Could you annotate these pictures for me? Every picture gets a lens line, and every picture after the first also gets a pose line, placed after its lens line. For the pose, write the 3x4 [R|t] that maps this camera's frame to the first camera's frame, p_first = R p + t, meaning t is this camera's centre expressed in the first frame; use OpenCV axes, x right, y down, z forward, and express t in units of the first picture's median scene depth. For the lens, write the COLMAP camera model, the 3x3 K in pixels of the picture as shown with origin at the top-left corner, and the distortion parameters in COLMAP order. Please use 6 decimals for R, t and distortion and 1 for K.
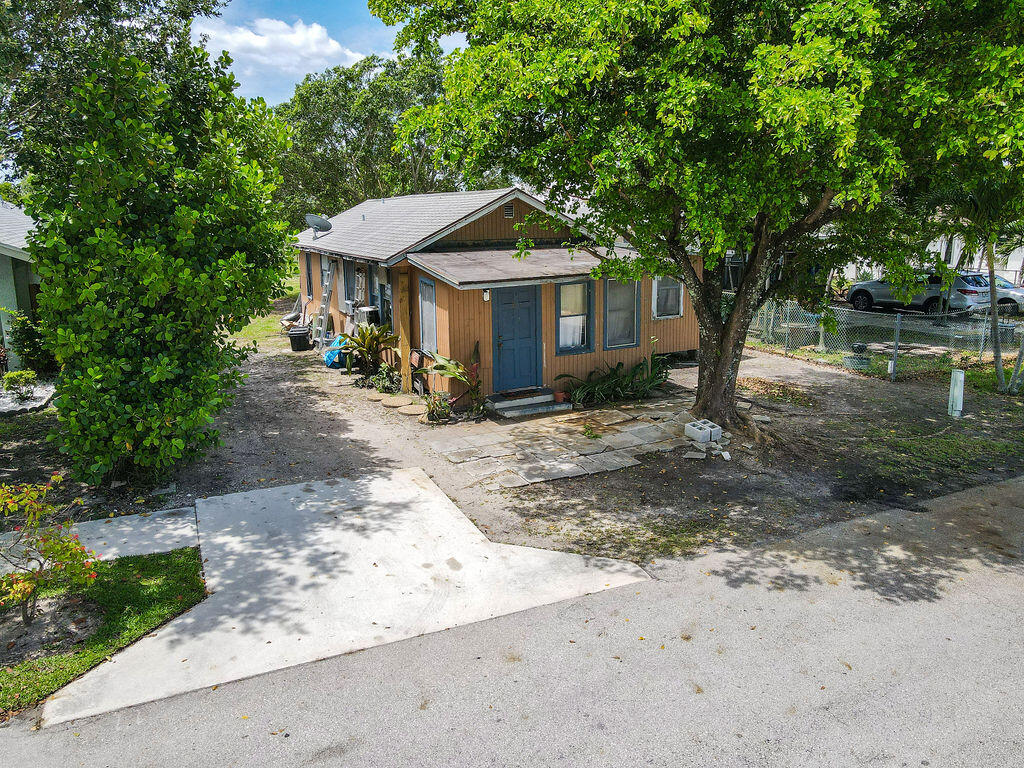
lens RADIAL K [[746.5, 0, 505.6], [0, 746.5, 383.5], [0, 0, 1]] dist [0.002582, 0.032271]
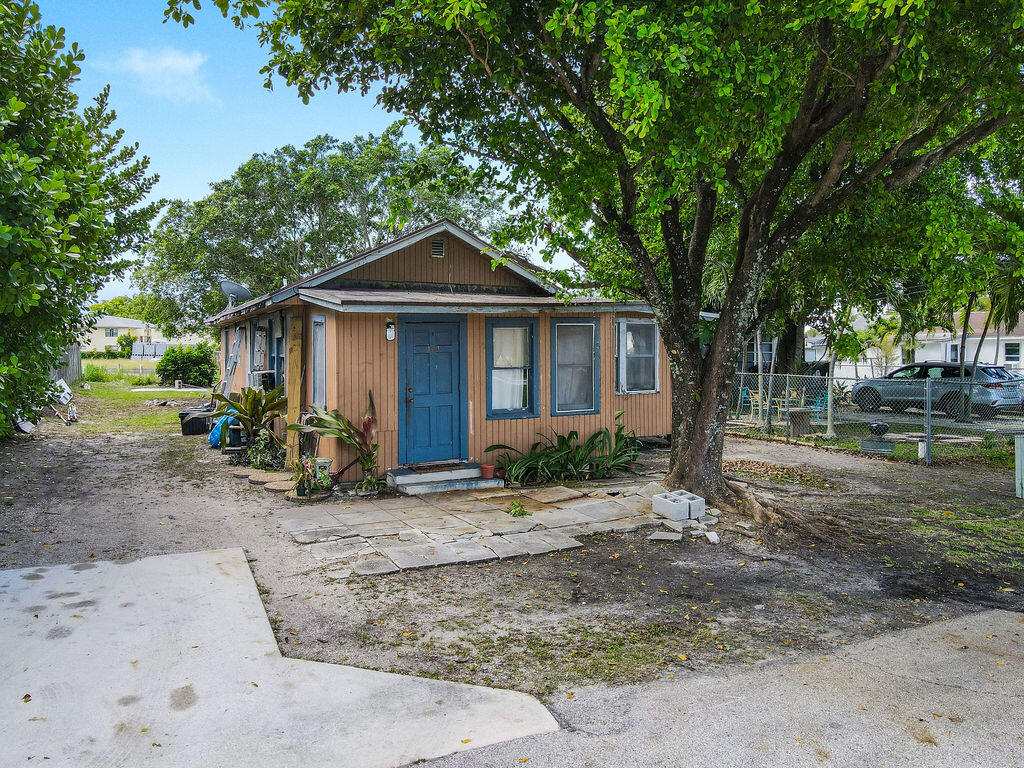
lens RADIAL K [[749.1, 0, 512.0], [0, 749.1, 384.0], [0, 0, 1]] dist [-0.002566, 0.026738]
pose [[0.999819, 0.012938, 0.013950, 0.096189], [-0.010096, 0.982239, -0.187361, 0.081489], [-0.016127, 0.187186, 0.982192, 0.293038]]
